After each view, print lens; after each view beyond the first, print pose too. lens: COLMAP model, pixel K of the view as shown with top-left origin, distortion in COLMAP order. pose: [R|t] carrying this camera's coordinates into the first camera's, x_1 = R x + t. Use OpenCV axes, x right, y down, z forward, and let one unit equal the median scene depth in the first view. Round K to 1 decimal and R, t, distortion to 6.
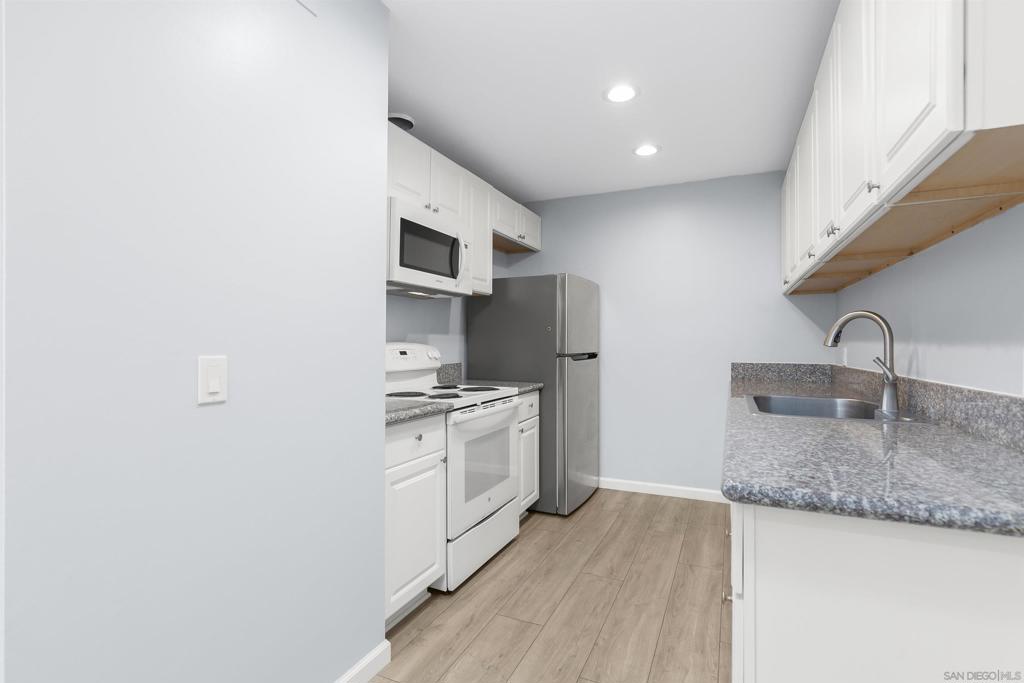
lens RADIAL K [[490.1, 0, 515.0], [0, 490.1, 346.1], [0, 0, 1]] dist [0.021782, -0.000122]
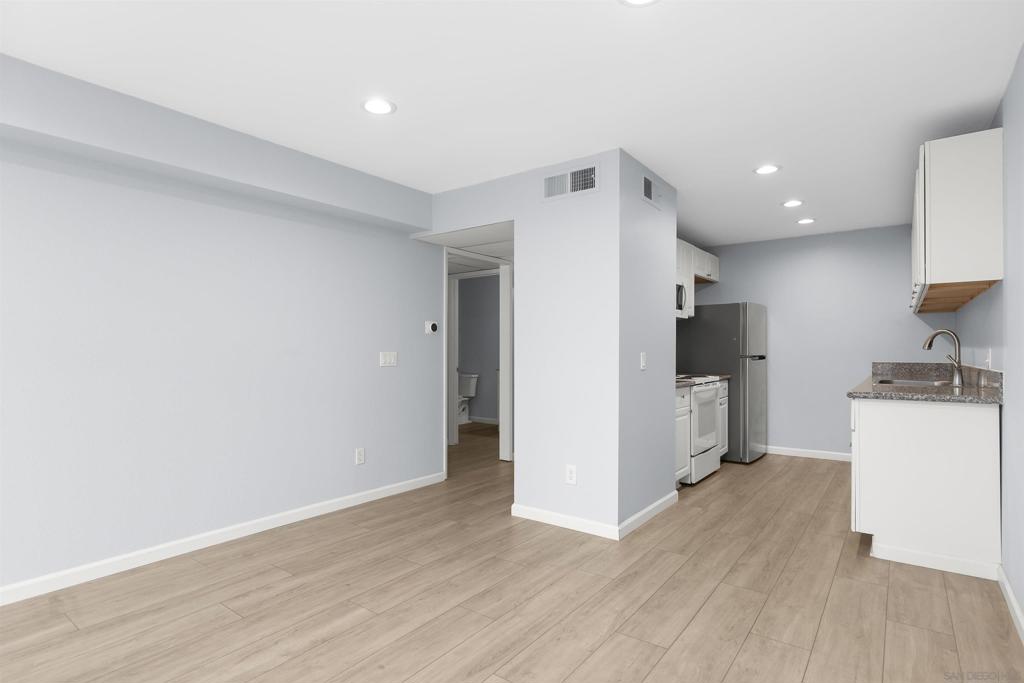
lens RADIAL K [[524.3, 0, 513.1], [0, 524.3, 348.1], [0, 0, 1]] dist [0.002675, -0.000108]
pose [[0.975994, -0.002786, -0.217778, -0.253575], [0.000761, 0.999956, -0.009380, 0.007608], [0.217795, 0.008989, 0.975953, -0.747343]]
